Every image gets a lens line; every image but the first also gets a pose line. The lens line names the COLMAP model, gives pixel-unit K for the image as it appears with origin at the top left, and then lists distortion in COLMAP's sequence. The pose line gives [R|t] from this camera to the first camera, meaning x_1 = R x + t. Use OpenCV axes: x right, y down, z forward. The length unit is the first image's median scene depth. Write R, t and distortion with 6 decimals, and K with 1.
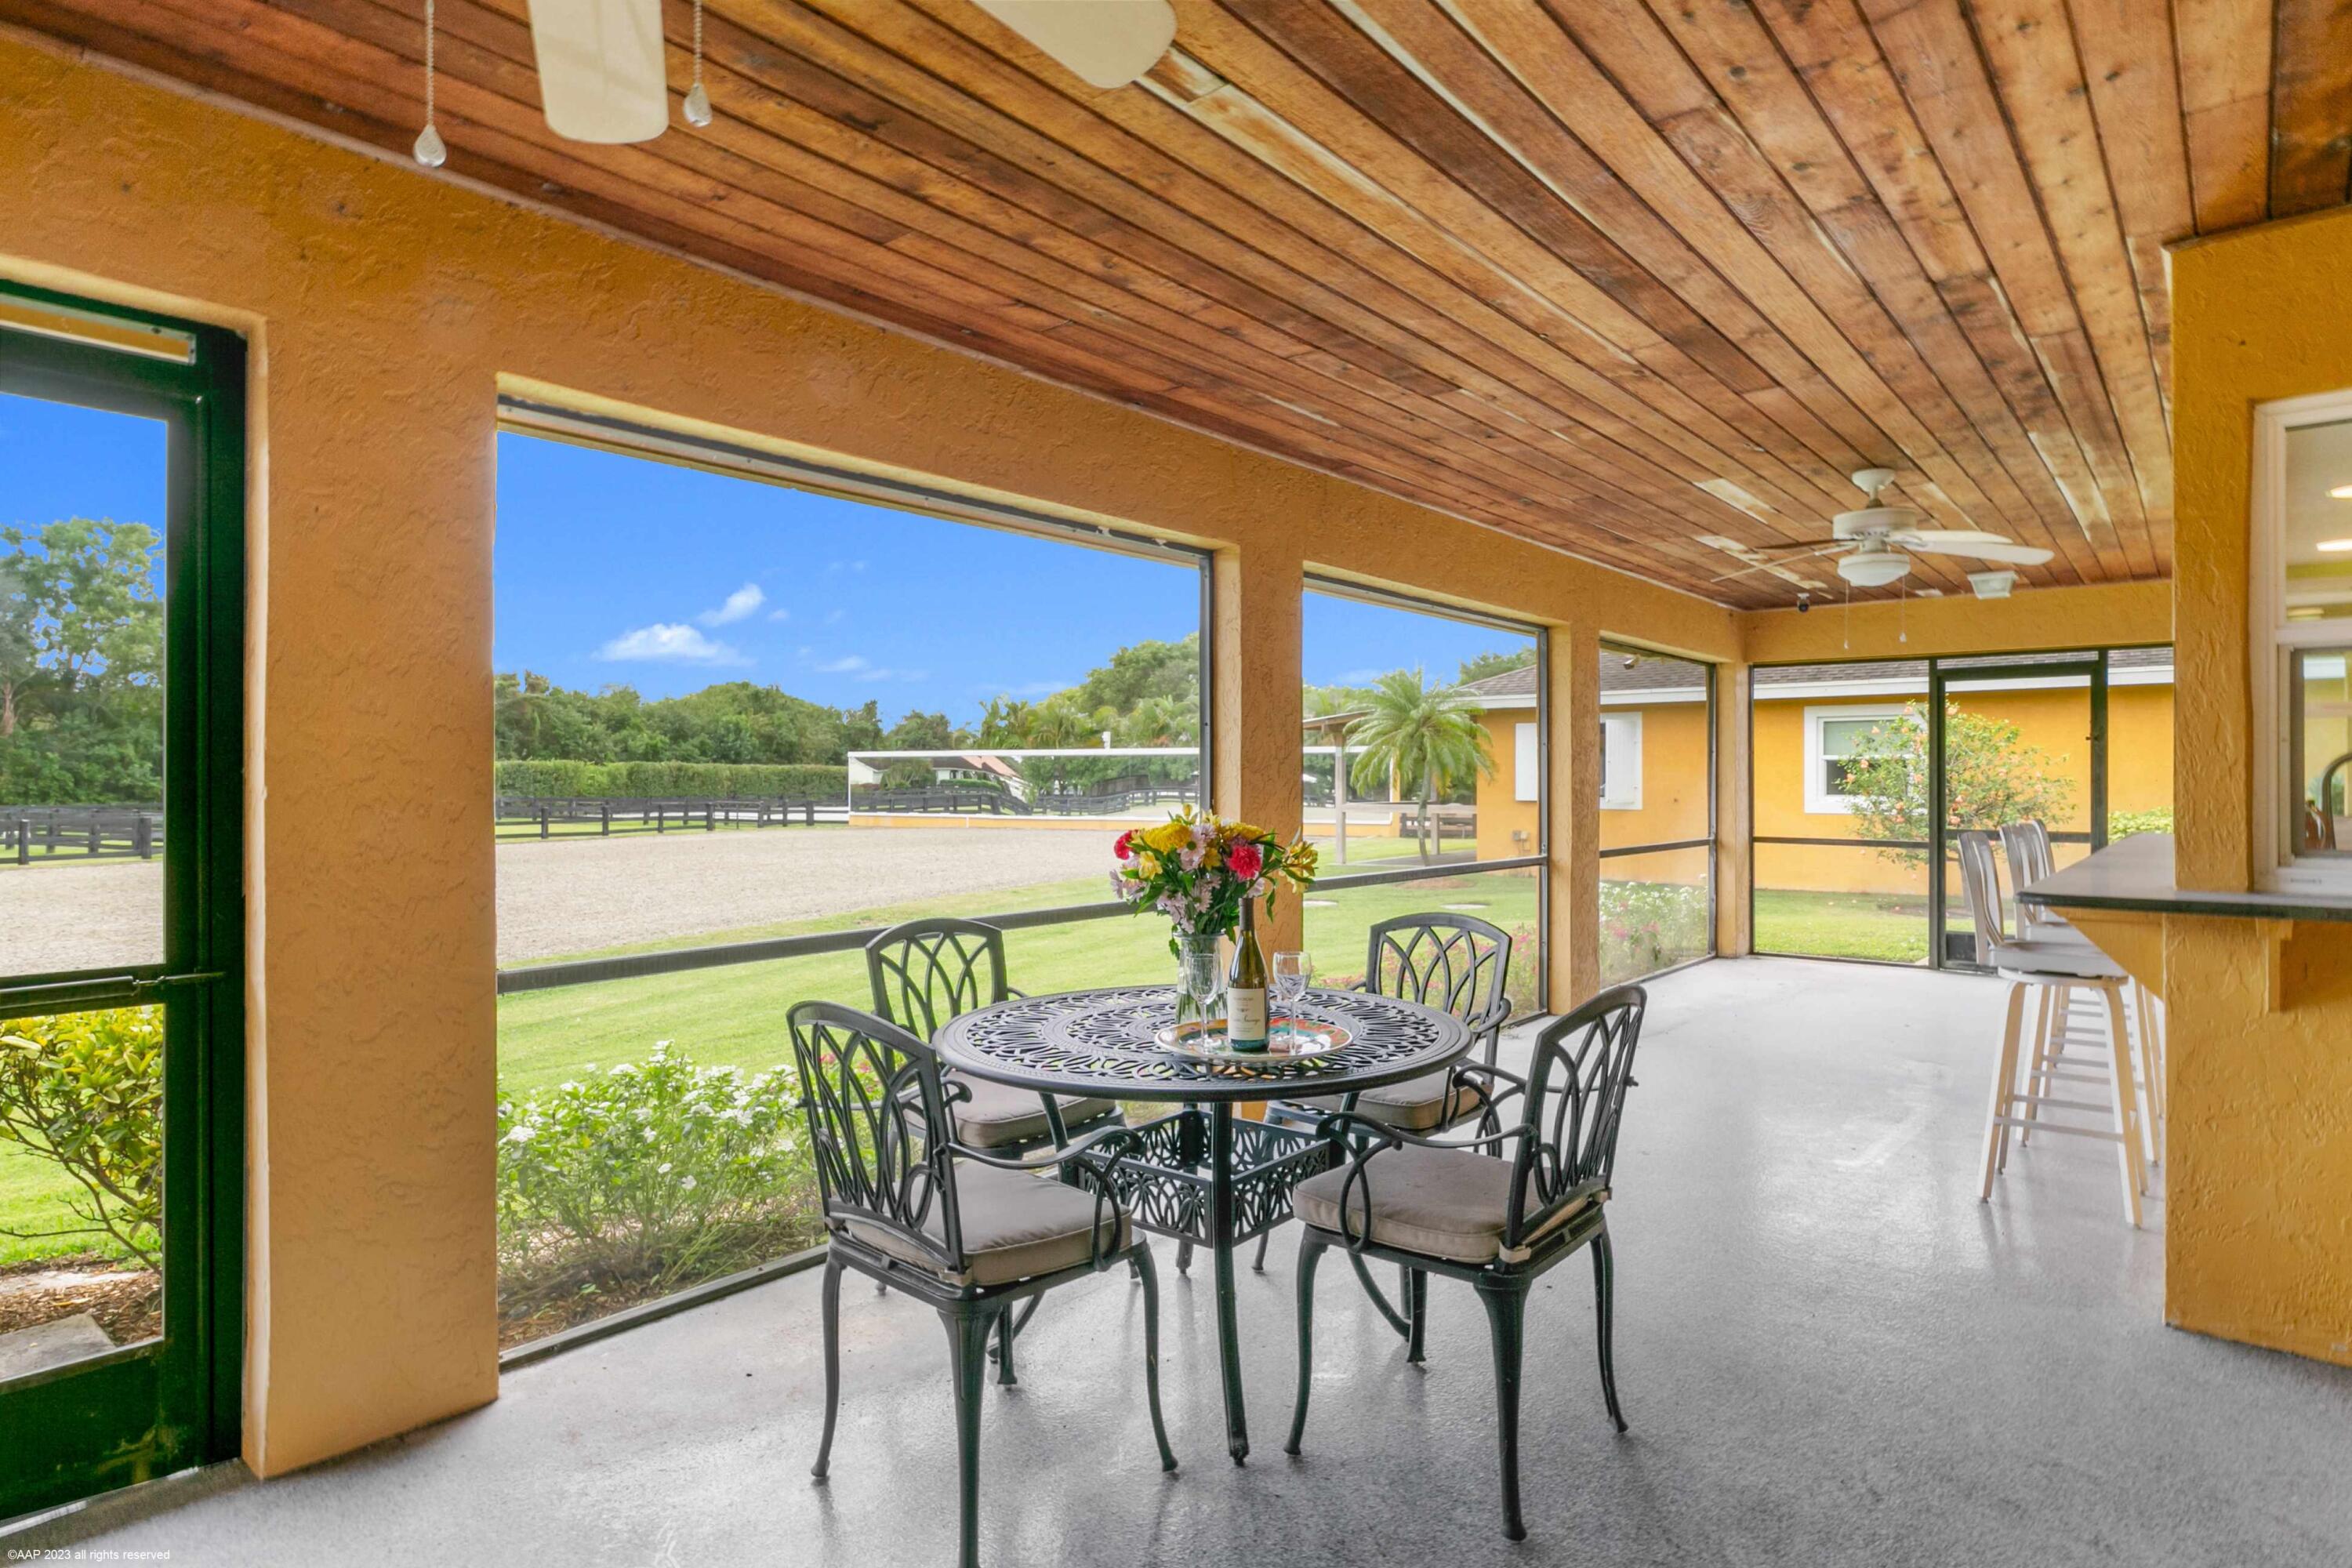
lens RADIAL K [[1245.1, 0, 1176.0], [0, 1245.1, 784.0], [0, 0, 1]] dist [0.000924, 0.000250]
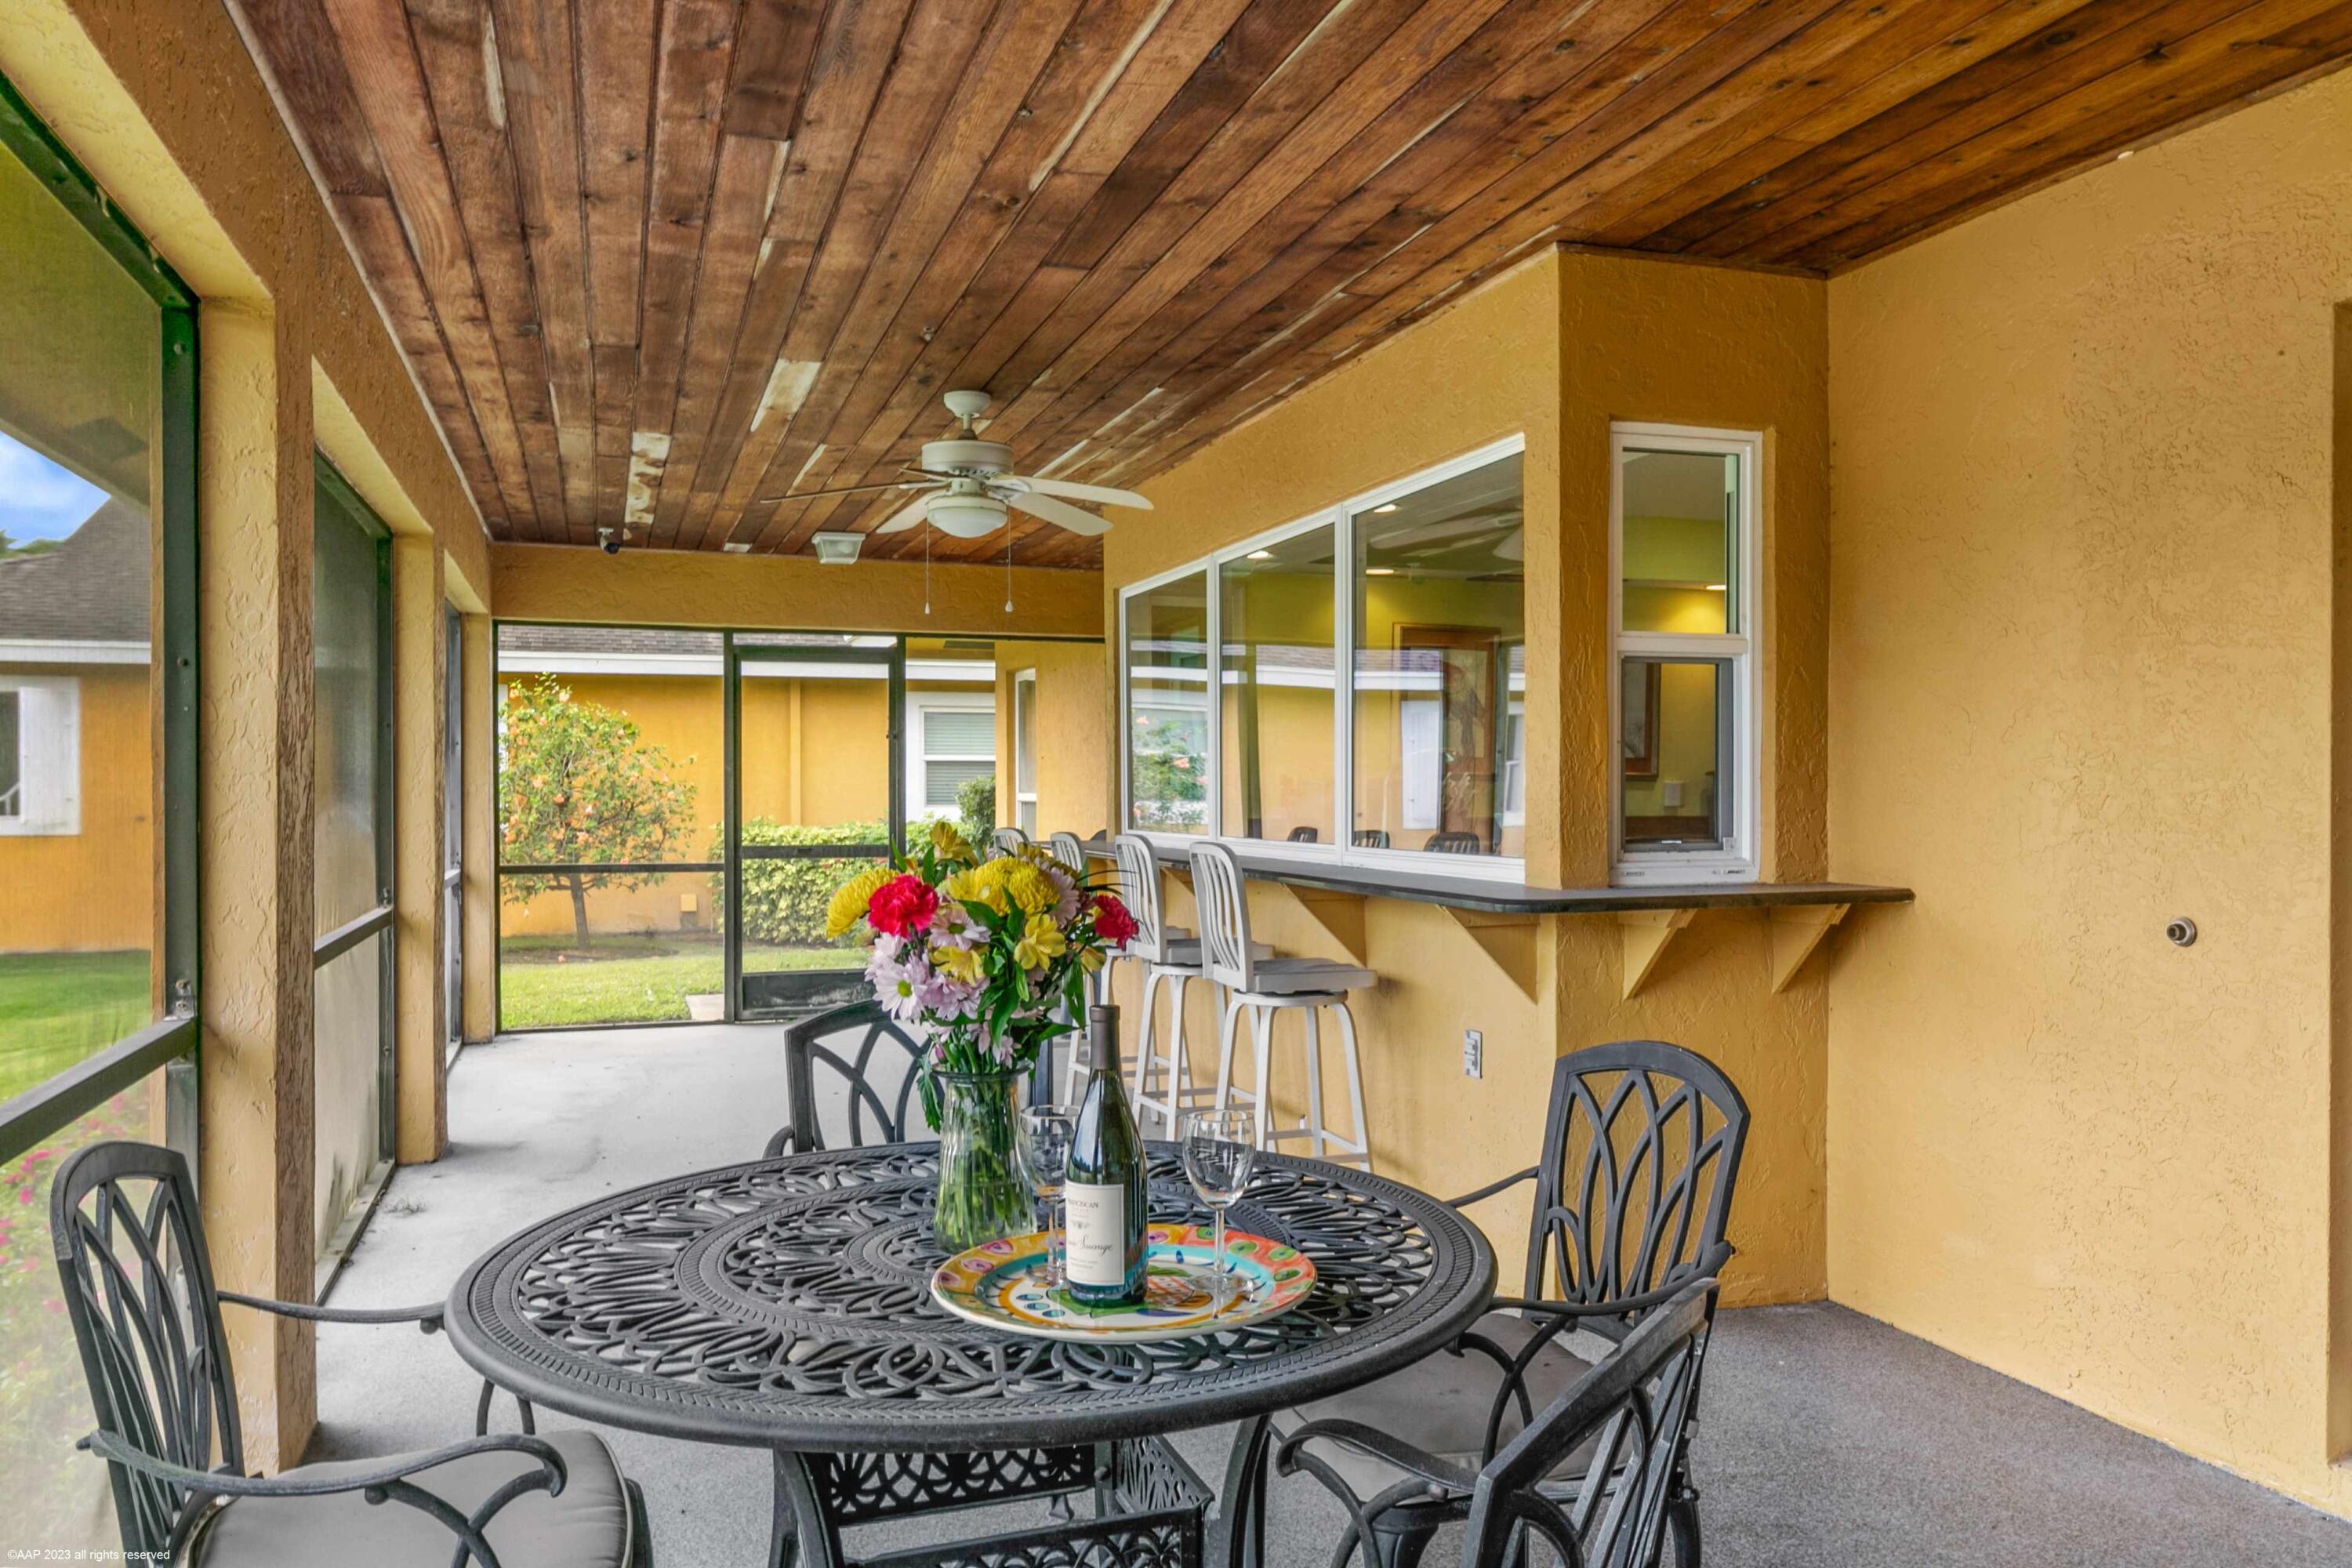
lens RADIAL K [[1730.4, 0, 1176.0], [0, 1730.4, 784.0], [0, 0, 1]] dist [0.001288, 0.001721]
pose [[0.518674, 0.000015, 0.854972, -0.395505], [0.005072, 0.999982, -0.003095, 0.002447], [-0.854957, 0.005942, 0.518664, 0.393493]]
